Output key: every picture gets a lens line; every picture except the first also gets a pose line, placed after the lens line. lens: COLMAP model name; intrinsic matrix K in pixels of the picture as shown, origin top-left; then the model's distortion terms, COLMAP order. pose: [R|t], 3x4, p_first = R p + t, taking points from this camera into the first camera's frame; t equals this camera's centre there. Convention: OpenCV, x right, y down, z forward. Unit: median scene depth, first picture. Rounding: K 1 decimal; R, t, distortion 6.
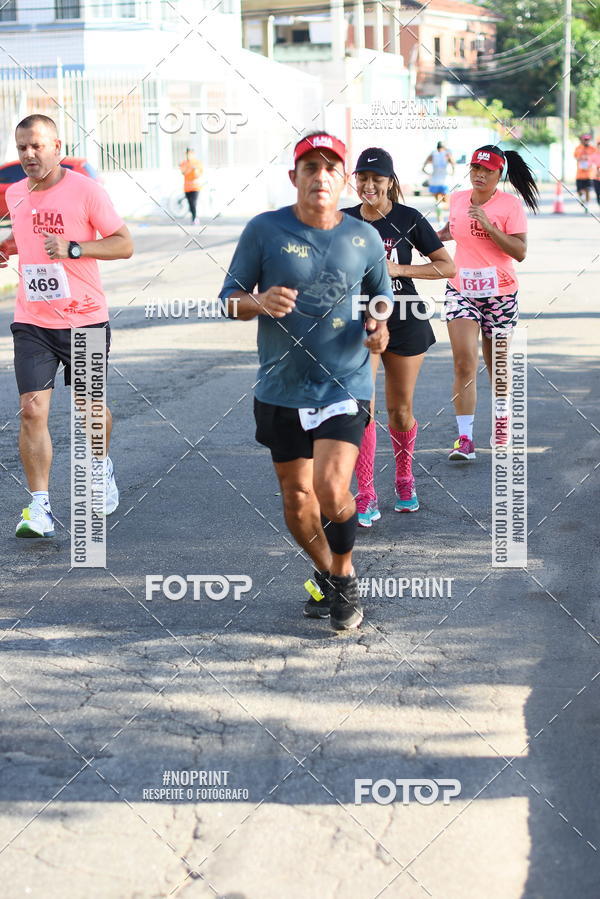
lens RADIAL K [[1995.3, 0, 223.0], [0, 1995.3, 463.3], [0, 0, 1]] dist [-0.137294, 0.000000]
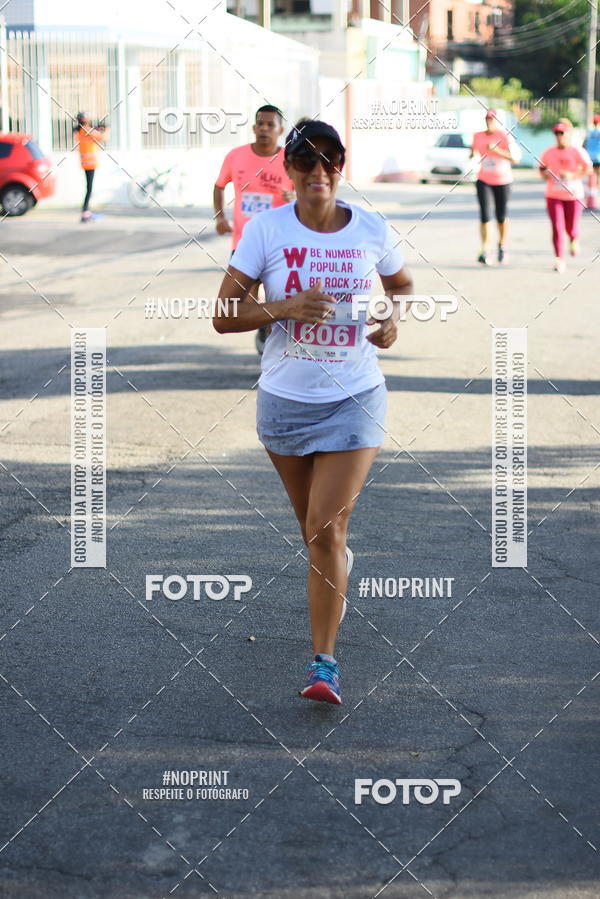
lens RADIAL K [[1995.3, 0, 299.8], [0, 1995.3, 446.5], [0, 0, 1]] dist [-0.137294, 0.000000]
pose [[0.999312, 0.013128, 0.034692, 0.031191], [-0.013160, 0.999913, 0.000687, -0.042338], [-0.034680, -0.001144, 0.999398, 0.280638]]
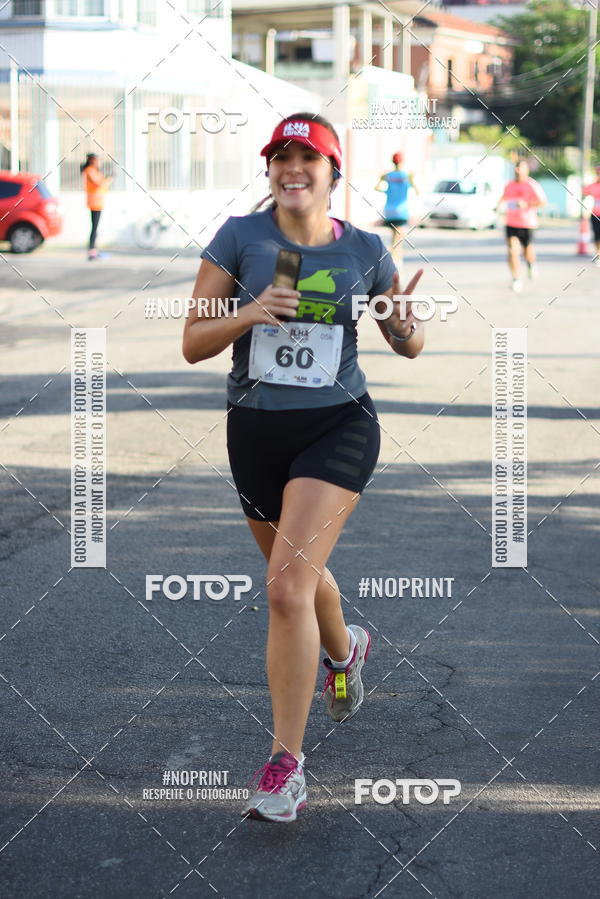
lens RADIAL K [[1995.3, 0, 294.6], [0, 1995.3, 445.4], [0, 0, 1]] dist [-0.137294, 0.000000]
pose [[0.999074, 0.027359, 0.033208, 0.029587], [-0.026626, 0.999397, -0.022305, -0.034981], [-0.033798, 0.021400, 0.999200, 0.241132]]
